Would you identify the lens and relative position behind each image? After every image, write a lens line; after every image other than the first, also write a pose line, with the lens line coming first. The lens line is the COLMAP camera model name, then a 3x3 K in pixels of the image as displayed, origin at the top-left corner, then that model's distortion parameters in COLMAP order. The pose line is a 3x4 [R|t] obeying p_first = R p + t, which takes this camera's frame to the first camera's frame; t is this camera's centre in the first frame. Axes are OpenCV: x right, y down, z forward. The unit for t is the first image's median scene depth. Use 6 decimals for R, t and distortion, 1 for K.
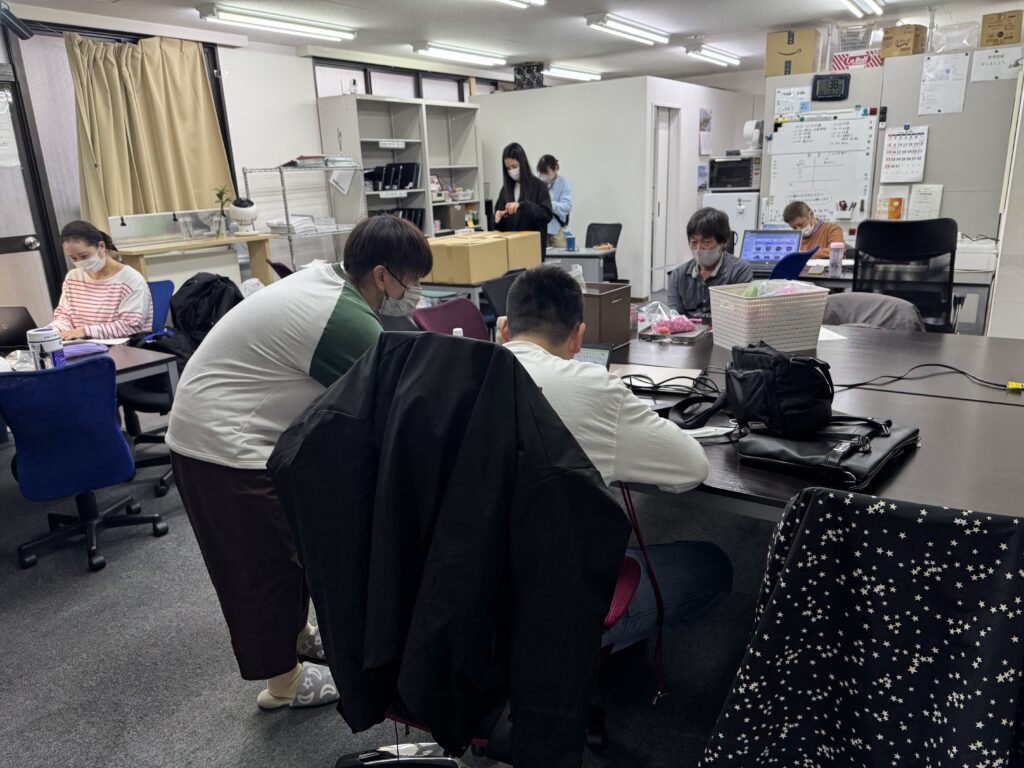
lens RADIAL K [[722.4, 0, 512.9], [0, 722.4, 385.9], [0, 0, 1]] dist [-0.002969, -0.002980]
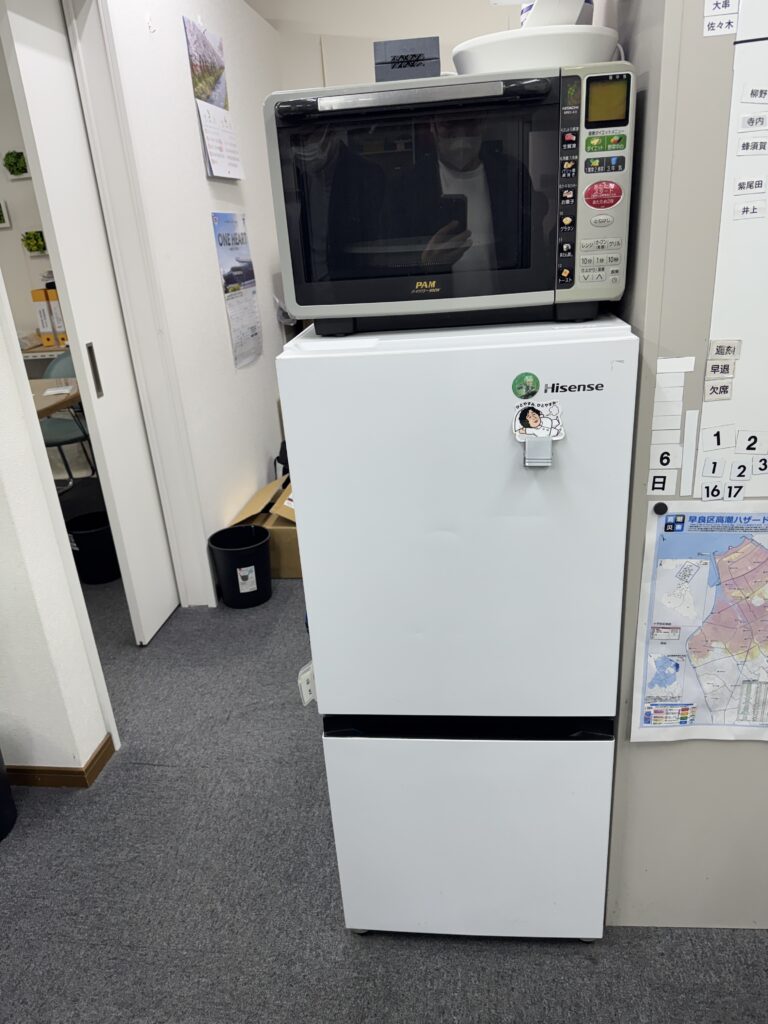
lens RADIAL K [[722.4, 0, 386.2], [0, 722.4, 510.5], [0, 0, 1]] dist [-0.002969, -0.002980]
pose [[0.897414, -0.183784, 0.401089, 0.225257], [0.158853, 0.982733, 0.094875, -0.249843], [-0.411600, -0.021428, 0.911113, 0.875234]]
